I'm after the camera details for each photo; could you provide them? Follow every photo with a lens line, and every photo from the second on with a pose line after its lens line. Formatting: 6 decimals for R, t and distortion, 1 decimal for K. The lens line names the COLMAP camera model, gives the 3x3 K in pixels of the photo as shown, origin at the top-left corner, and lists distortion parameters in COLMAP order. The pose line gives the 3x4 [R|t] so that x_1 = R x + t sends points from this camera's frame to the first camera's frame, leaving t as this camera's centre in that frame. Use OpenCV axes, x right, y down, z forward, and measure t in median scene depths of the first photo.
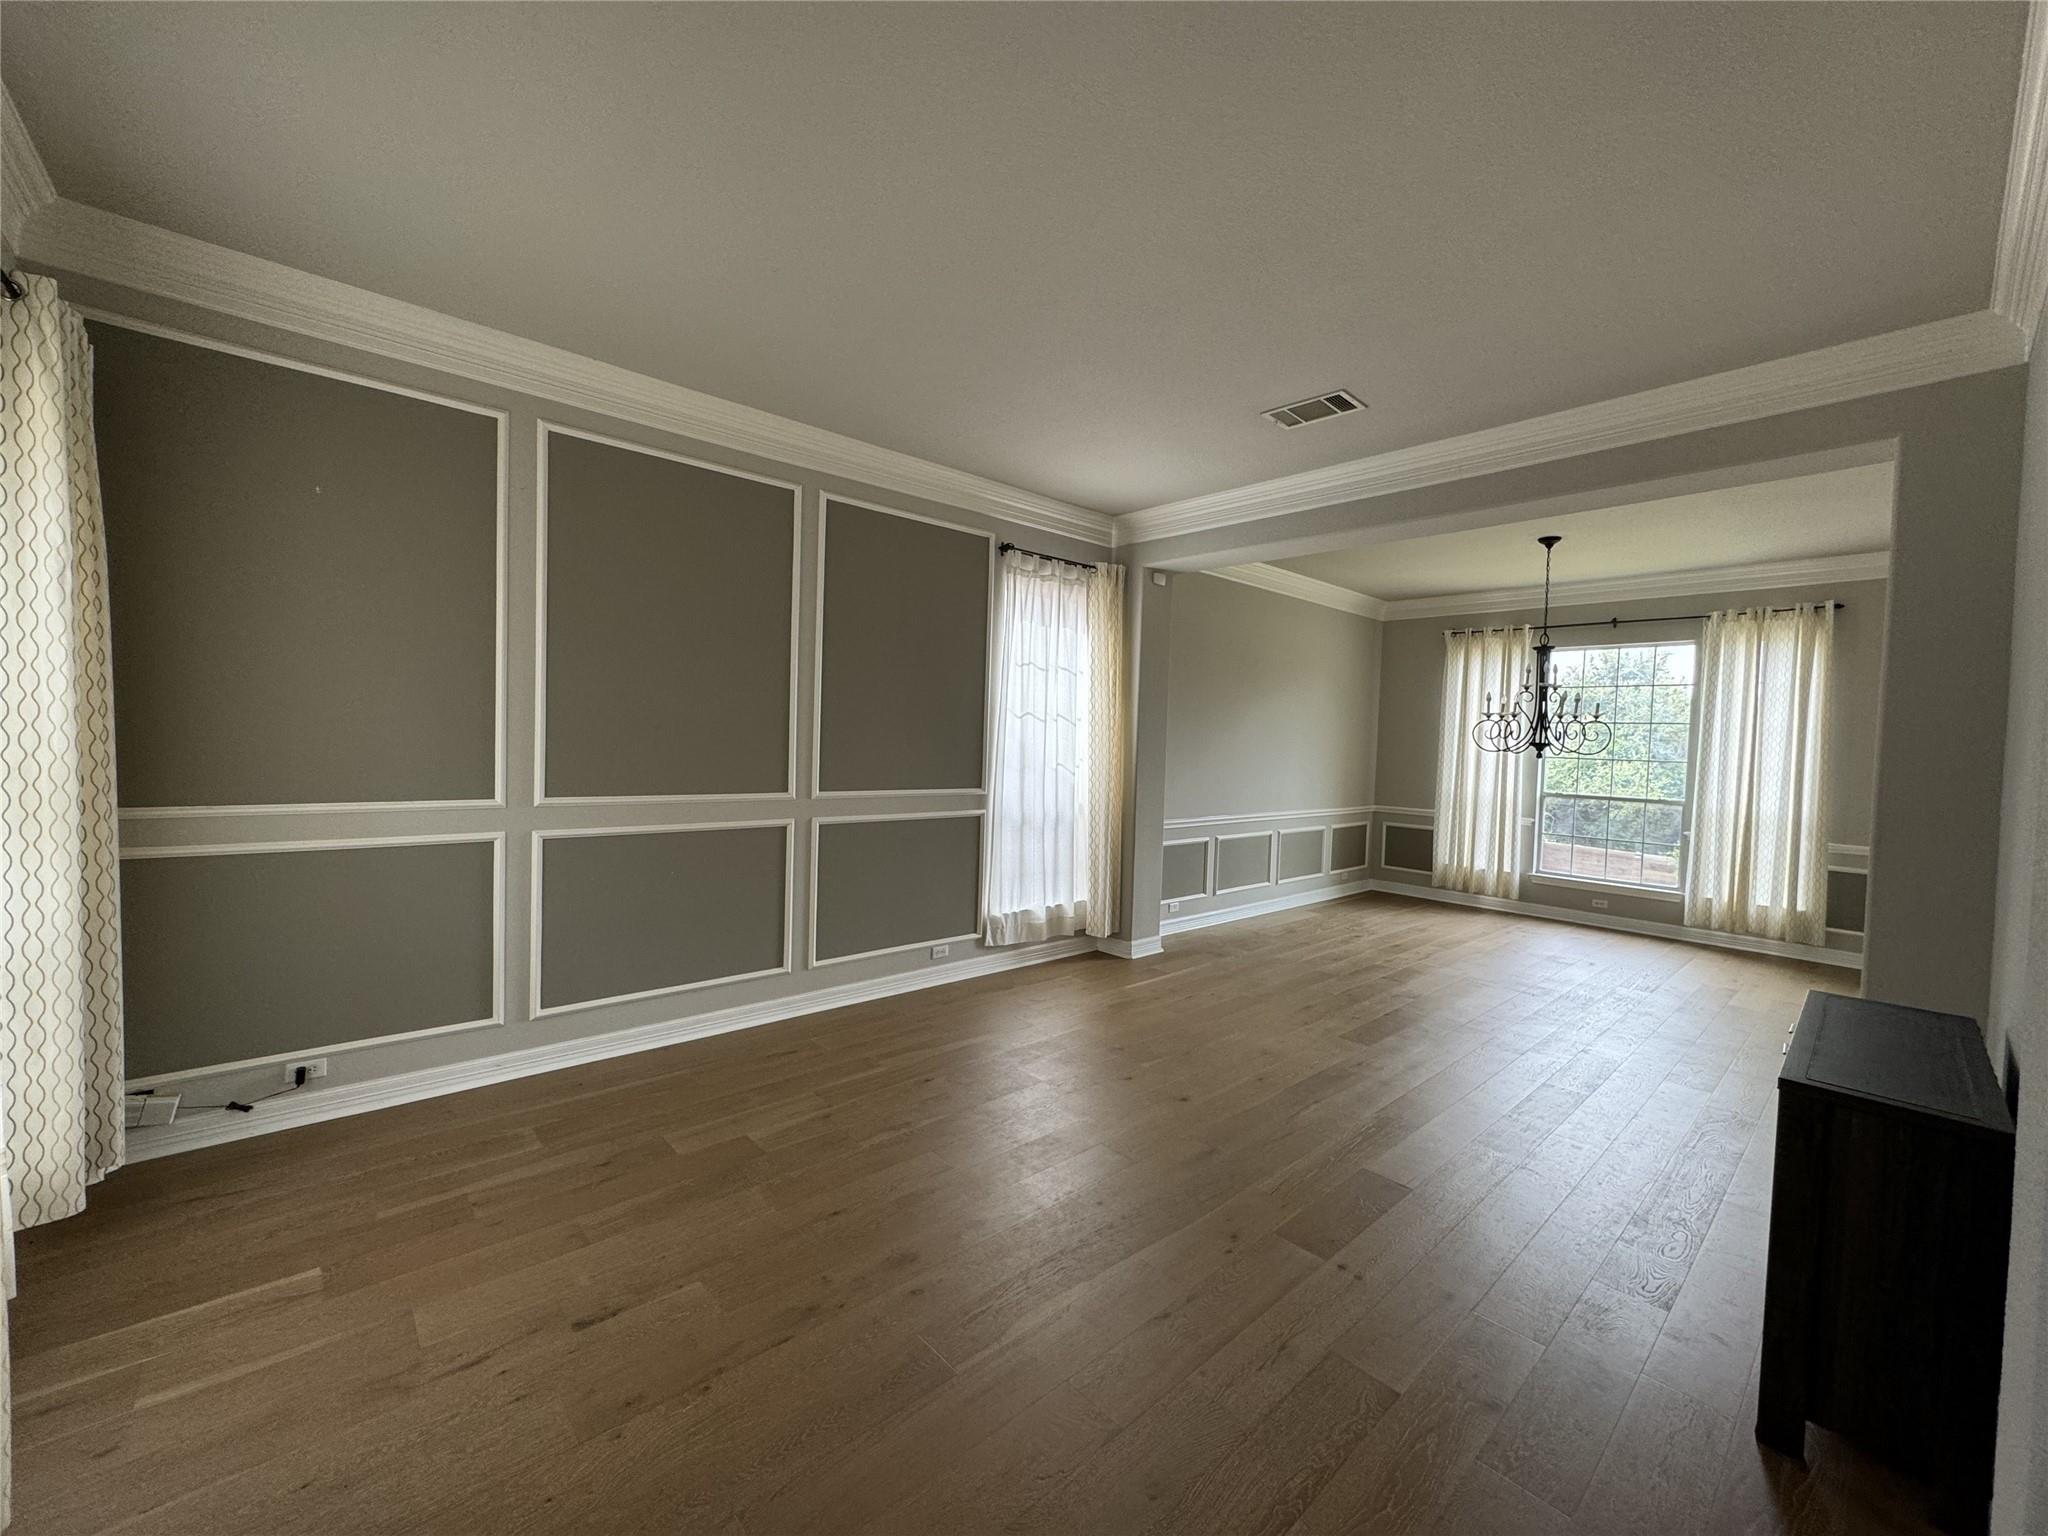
lens RADIAL K [[814.5, 0, 1021.1], [0, 814.5, 769.1], [0, 0, 1]] dist [0.000306, 0.000380]
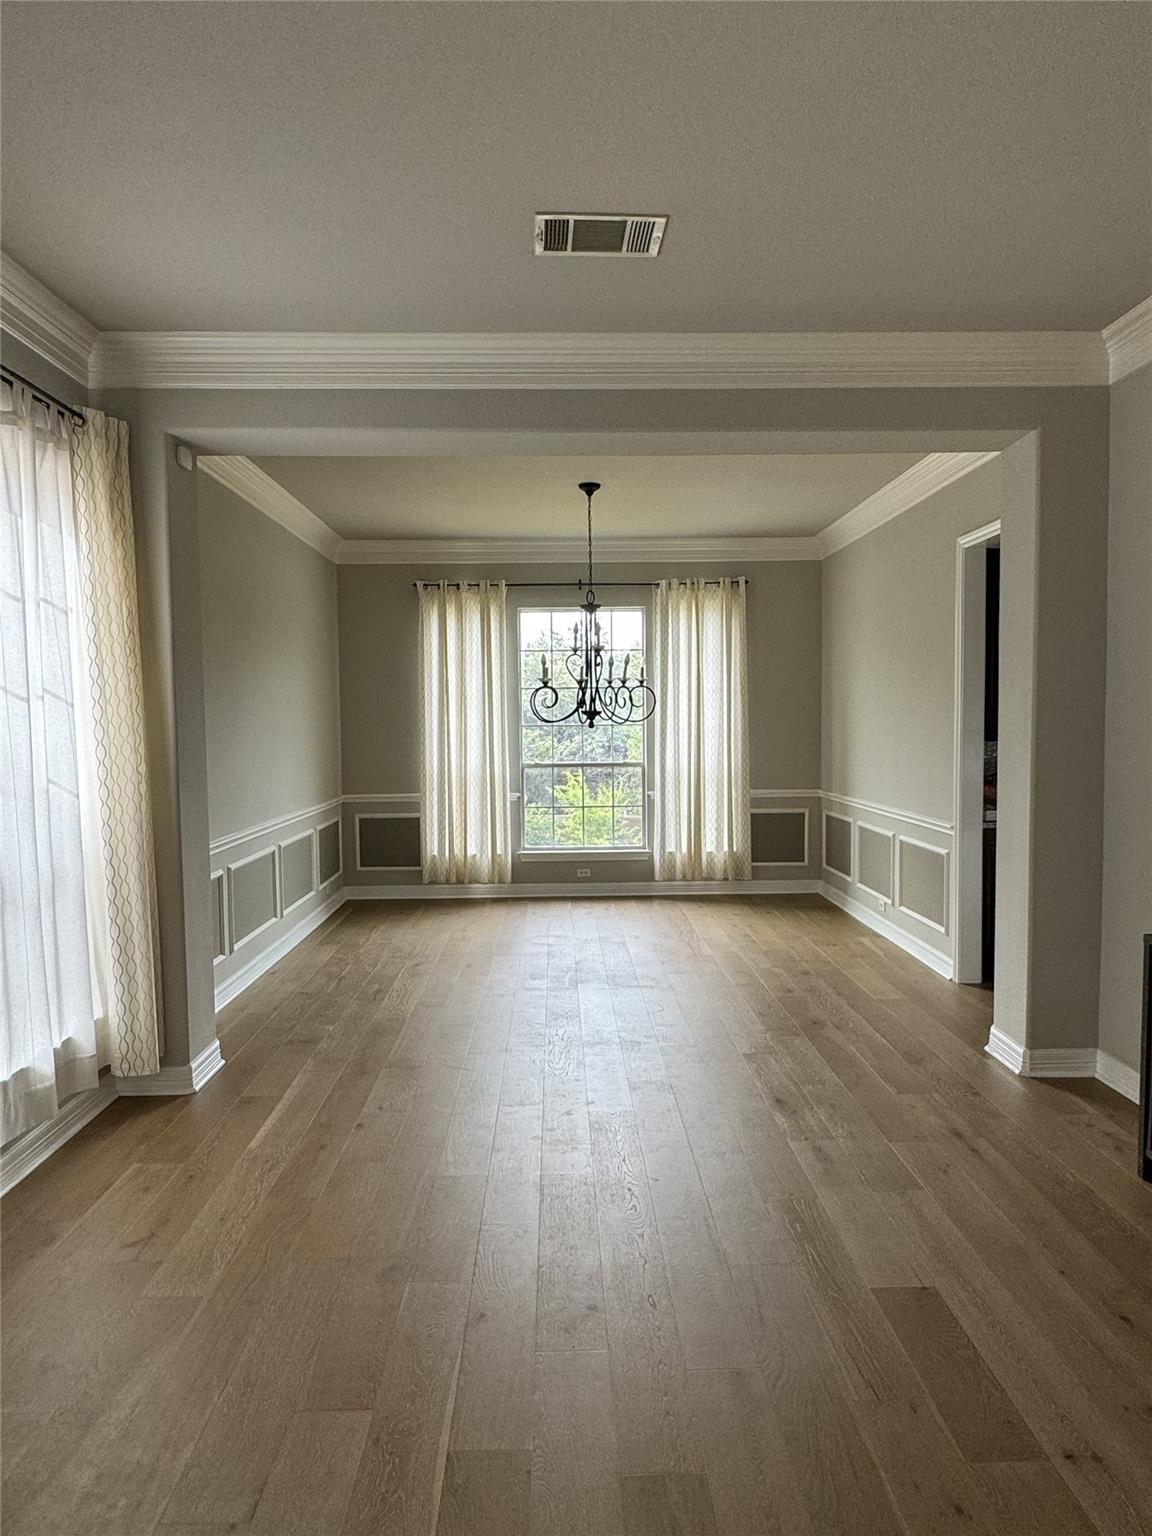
lens RADIAL K [[956.7, 0, 574.8], [0, 956.7, 780.3], [0, 0, 1]] dist [0.007951, 0.002595]
pose [[0.648957, -0.087737, 0.755750, -0.192996], [0.060807, 0.996132, 0.063430, -0.023944], [-0.758392, 0.004792, 0.651781, 0.314509]]
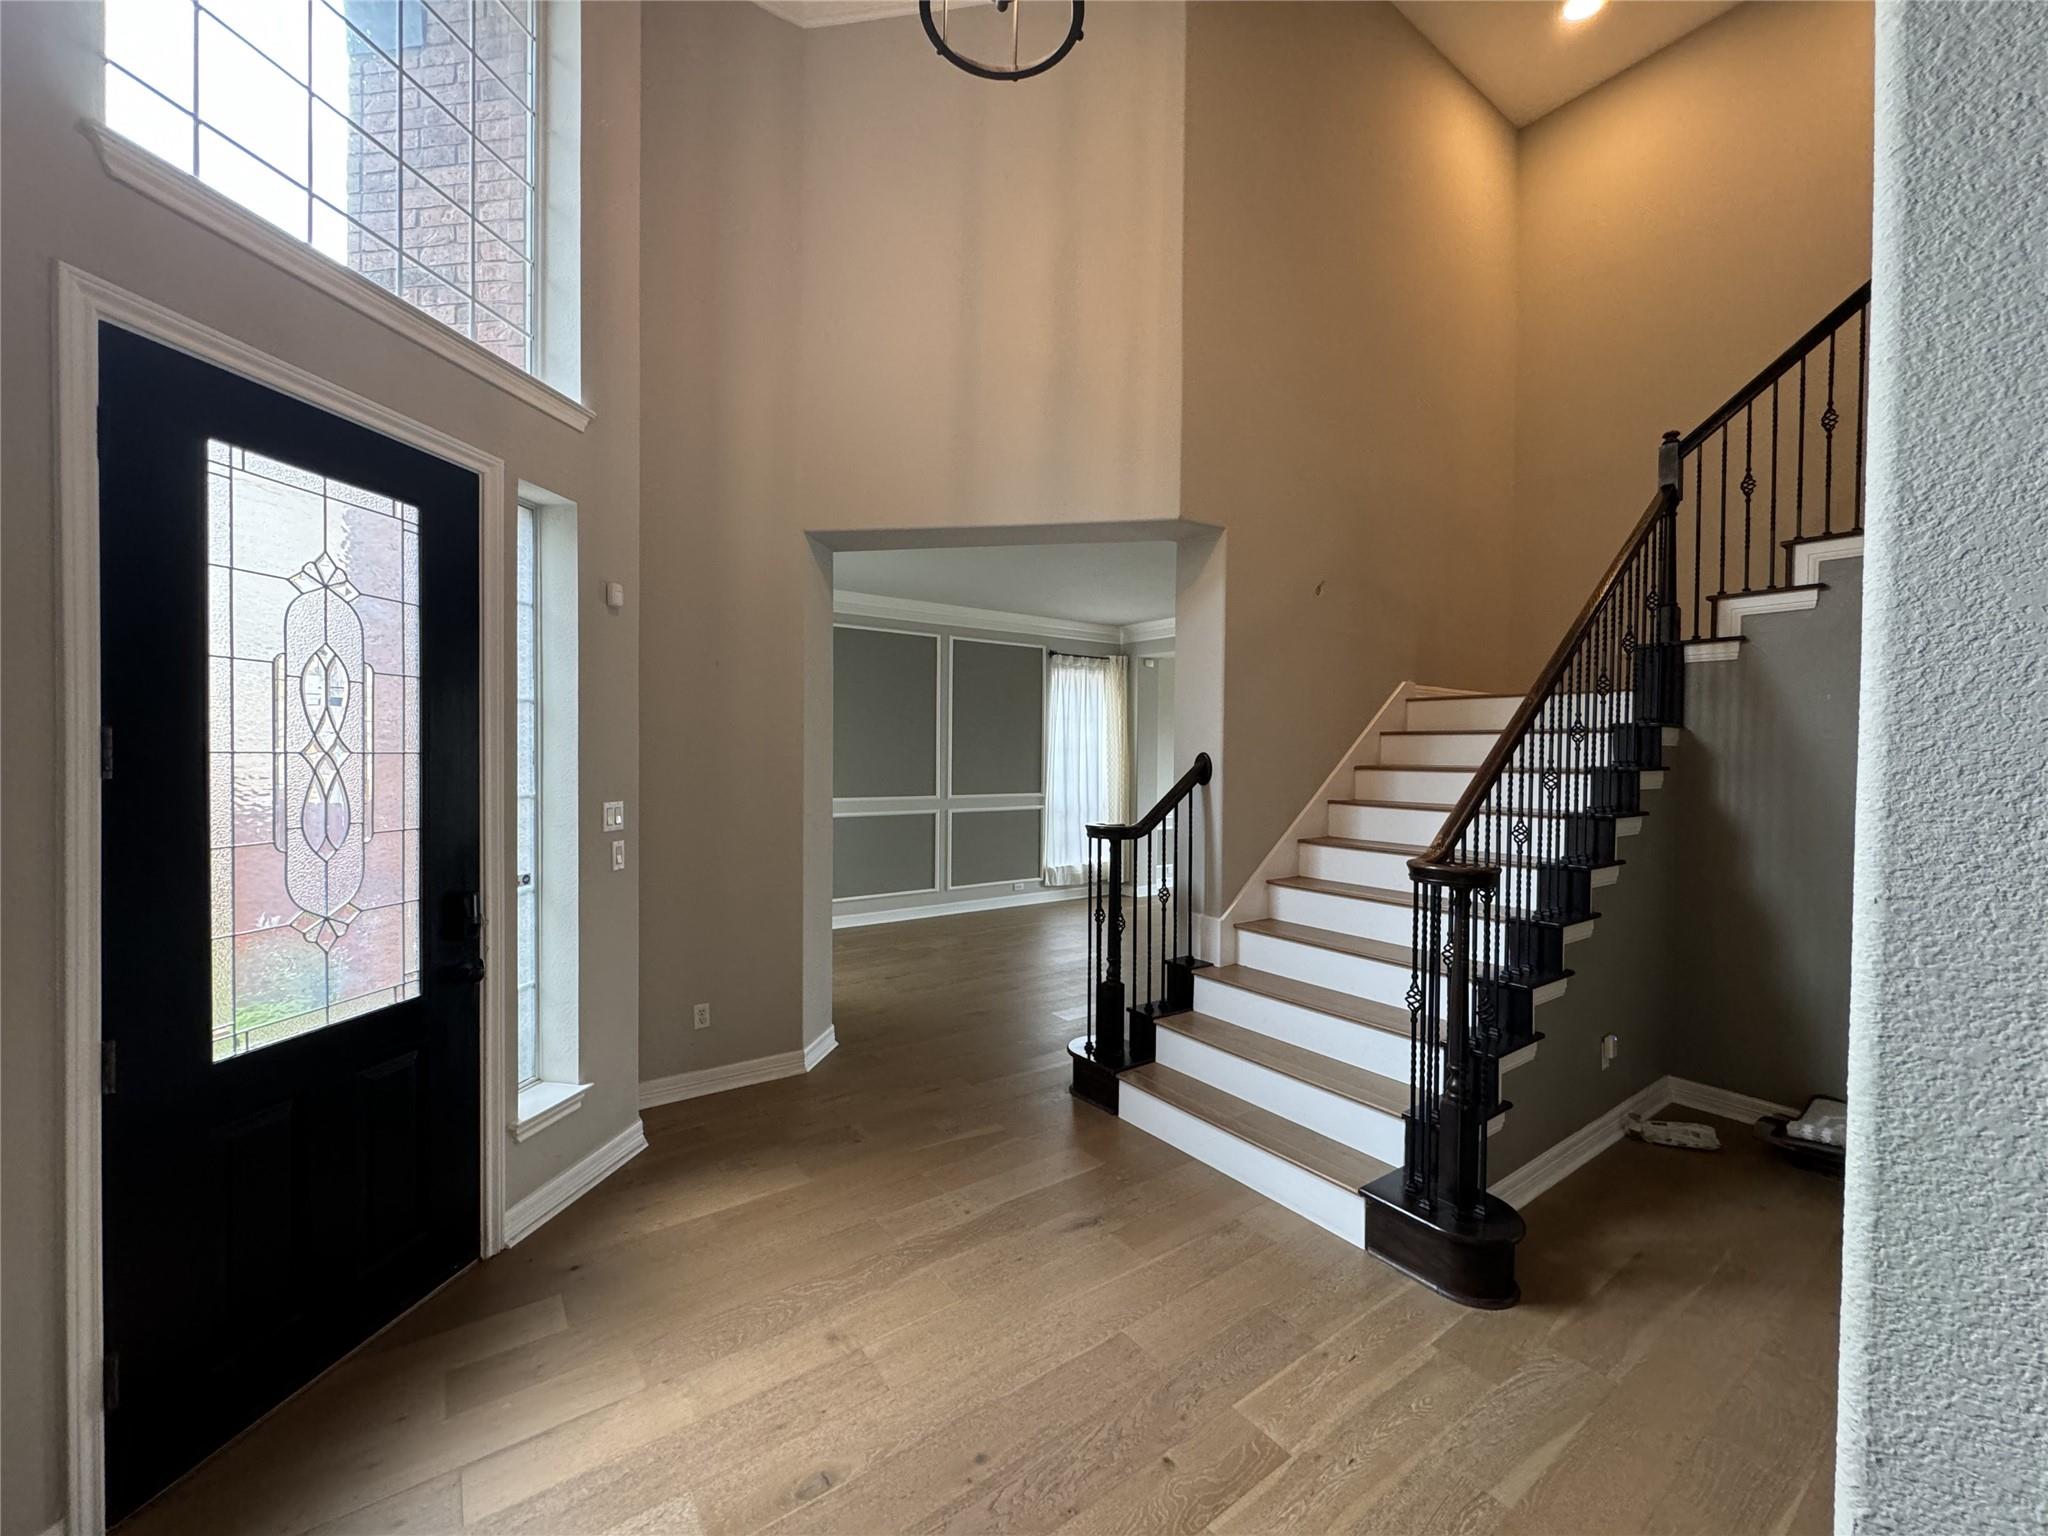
lens RADIAL K [[814.5, 0, 1017.1], [0, 814.5, 761.9], [0, 0, 1]] dist [0.000306, 0.000380]
pose [[0.993642, -0.021829, -0.110449, 0.080473], [0.018589, 0.999369, -0.030279, 0.008109], [0.111040, 0.028033, 0.993420, -0.624536]]
